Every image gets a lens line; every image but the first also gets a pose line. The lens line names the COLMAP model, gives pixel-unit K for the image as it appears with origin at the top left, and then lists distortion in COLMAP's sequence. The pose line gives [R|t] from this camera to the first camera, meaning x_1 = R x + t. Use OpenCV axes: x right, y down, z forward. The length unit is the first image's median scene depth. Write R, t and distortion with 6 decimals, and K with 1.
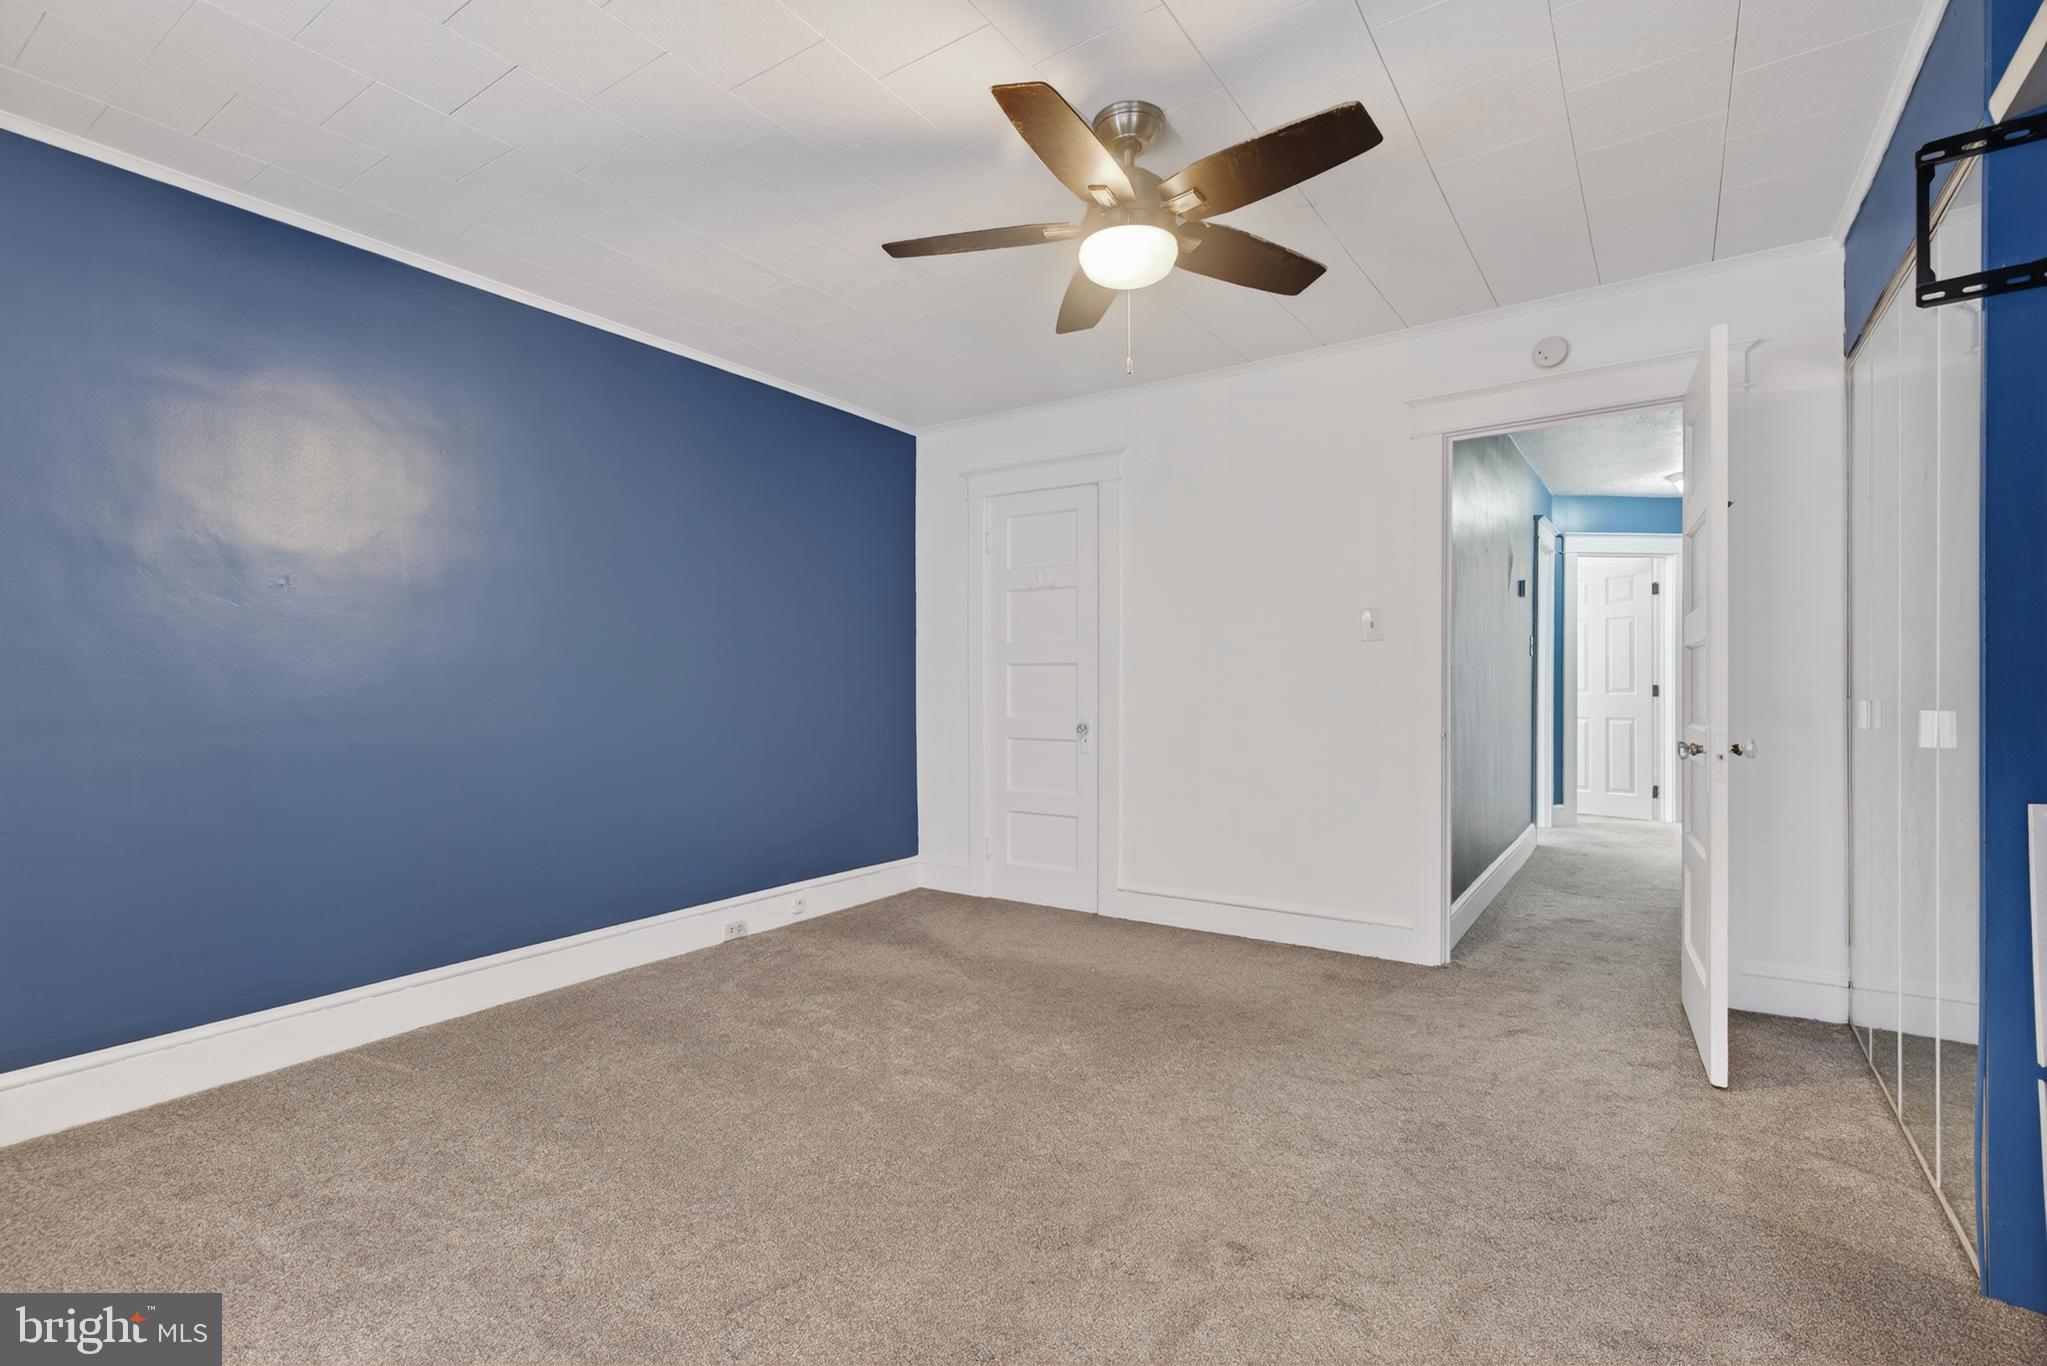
lens RADIAL K [[942.2, 0, 1026.9], [0, 942.2, 669.6], [0, 0, 1]] dist [-0.000070, -0.001343]
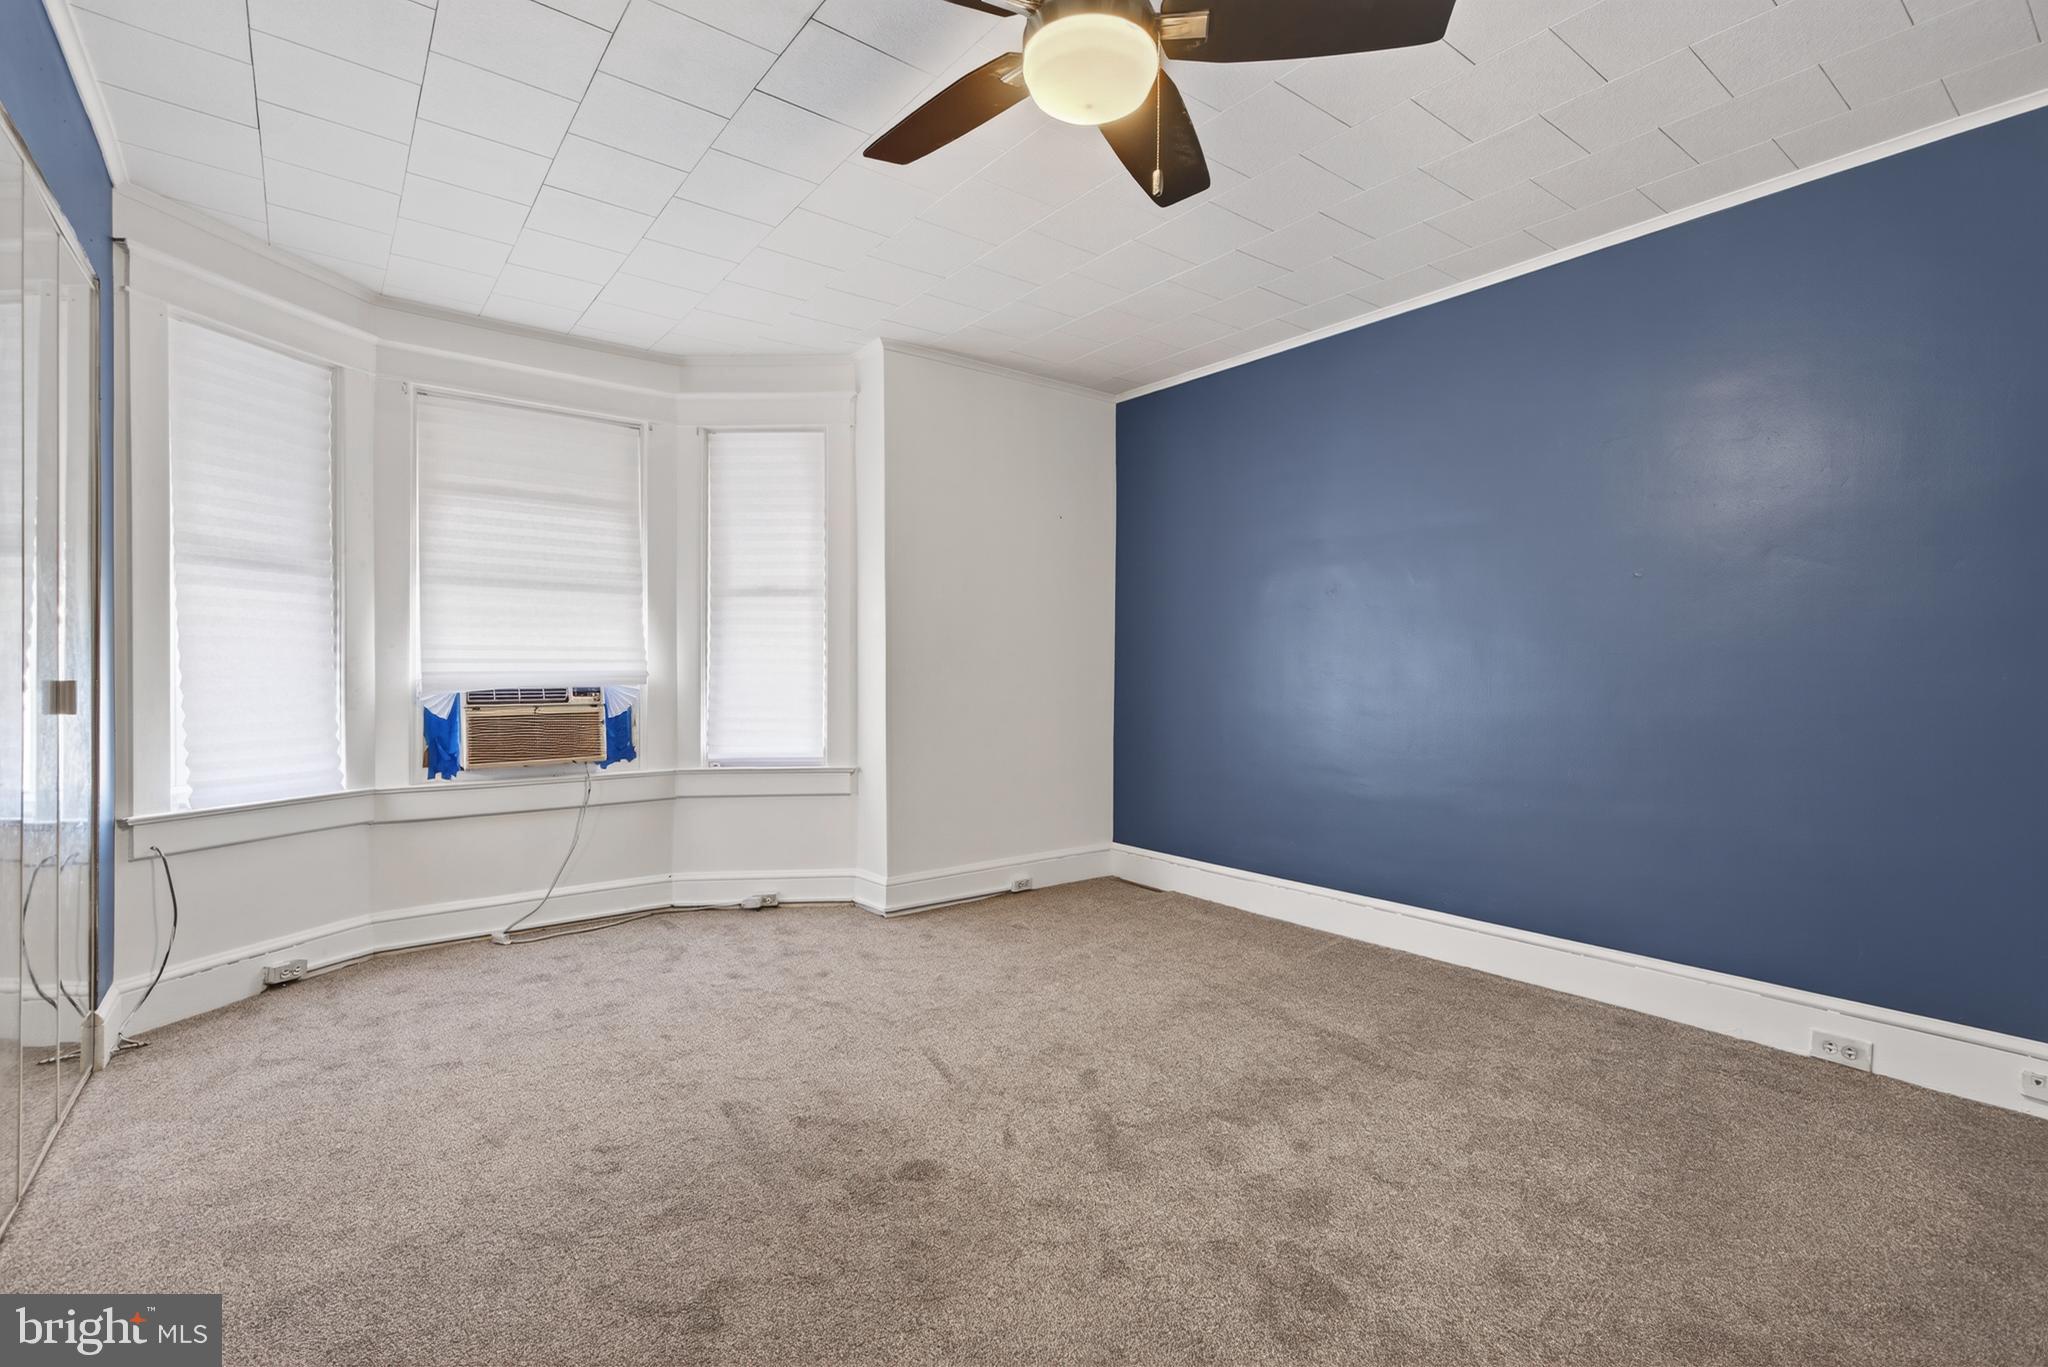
lens RADIAL K [[942.7, 0, 1027.4], [0, 942.7, 670.1], [0, 0, 1]] dist [-0.000070, -0.001343]
pose [[-0.316044, 0.017592, -0.948581, 0.613723], [0.015275, 0.999793, 0.013453, -0.000500], [0.948621, -0.010238, -0.316248, 0.884279]]
